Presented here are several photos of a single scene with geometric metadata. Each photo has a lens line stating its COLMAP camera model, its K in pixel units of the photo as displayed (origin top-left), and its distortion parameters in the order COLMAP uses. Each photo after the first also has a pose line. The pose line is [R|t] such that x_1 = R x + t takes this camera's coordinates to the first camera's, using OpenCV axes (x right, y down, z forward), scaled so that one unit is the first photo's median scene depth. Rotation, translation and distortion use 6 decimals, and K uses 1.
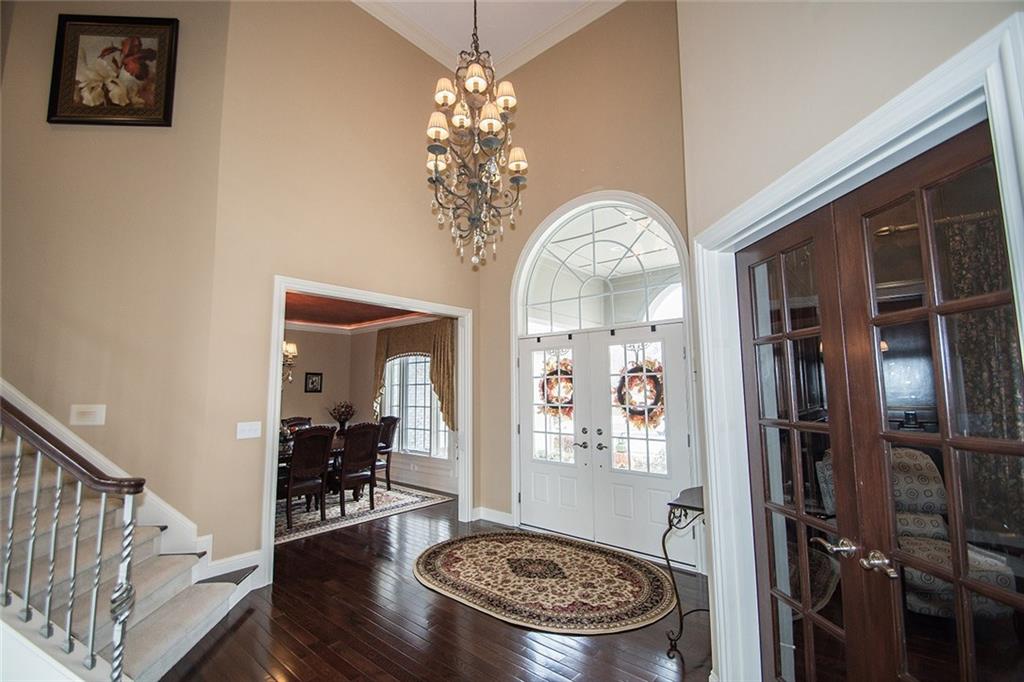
lens RADIAL K [[449.7, 0, 512.0], [0, 449.7, 341.0], [0, 0, 1]] dist [-0.035823, -0.000142]
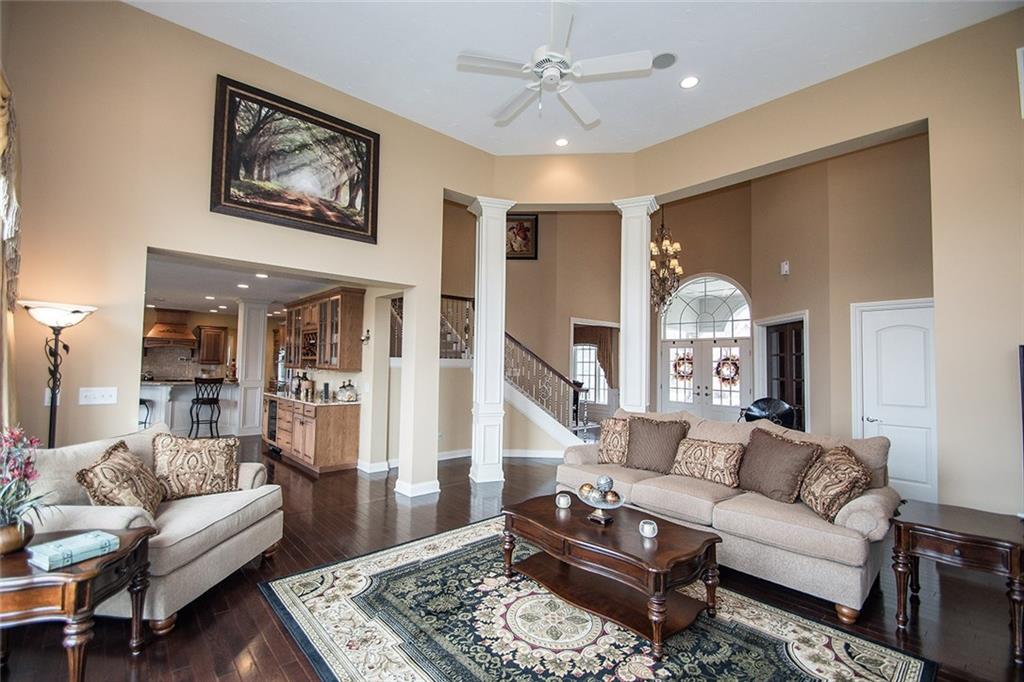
lens RADIAL K [[454.9, 0, 508.9], [0, 454.9, 344.6], [0, 0, 1]] dist [-0.000423, -0.000164]
pose [[0.990715, 0.018619, -0.134676, -0.456619], [-0.009897, 0.997827, 0.065146, -0.136856], [0.135596, -0.063208, 0.988746, -1.278042]]
